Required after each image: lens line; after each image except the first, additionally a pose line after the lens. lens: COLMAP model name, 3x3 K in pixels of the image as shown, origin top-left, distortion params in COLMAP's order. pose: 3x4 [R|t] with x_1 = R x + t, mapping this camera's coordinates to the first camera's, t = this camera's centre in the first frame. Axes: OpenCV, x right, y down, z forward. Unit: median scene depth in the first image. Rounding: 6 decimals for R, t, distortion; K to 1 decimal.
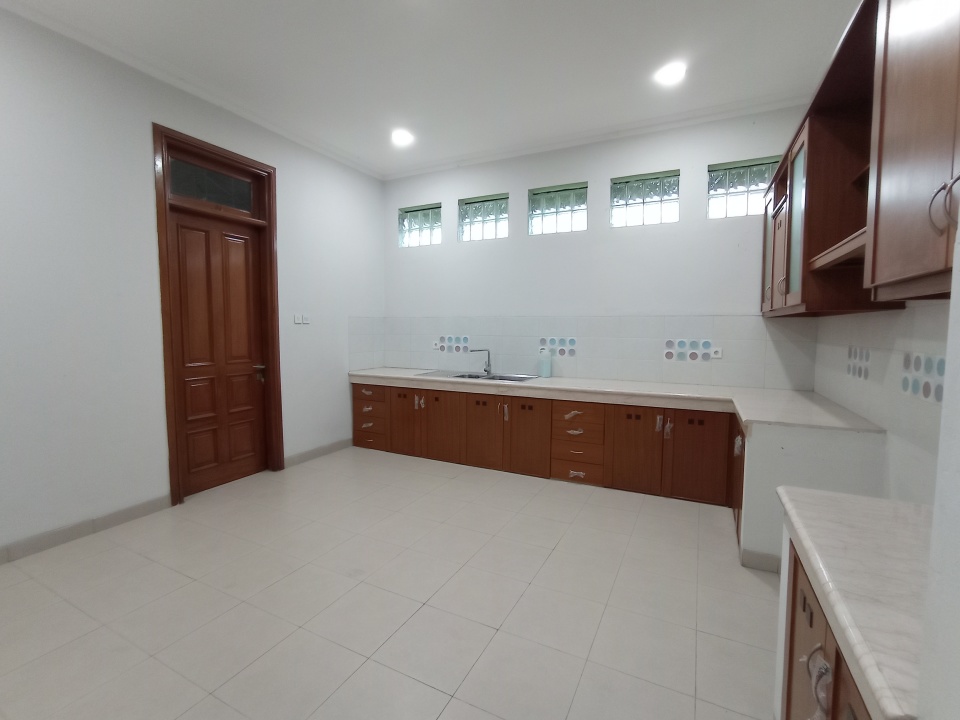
lens RADIAL K [[435.4, 0, 484.0], [0, 435.4, 354.1], [0, 0, 1]] dist [-0.047063, 0.020693]
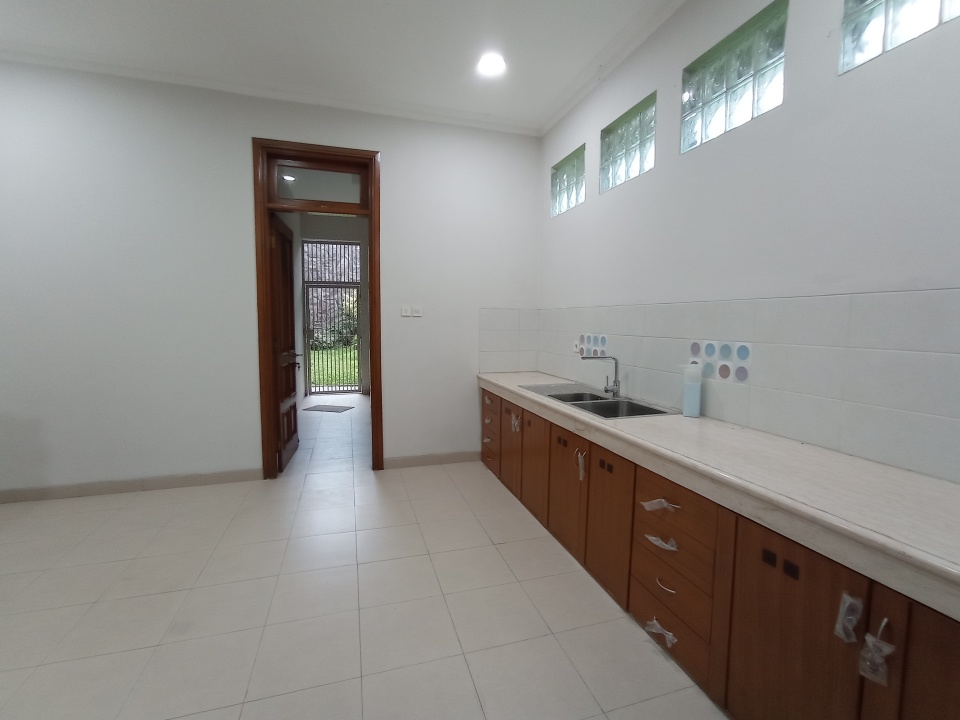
lens RADIAL K [[435.4, 0, 484.0], [0, 435.4, 354.1], [0, 0, 1]] dist [-0.047063, 0.020693]
pose [[0.695183, 0.055806, -0.716663, 0.338536], [-0.051317, 0.998291, 0.027957, -0.024146], [0.716998, 0.017342, 0.696859, 0.455888]]
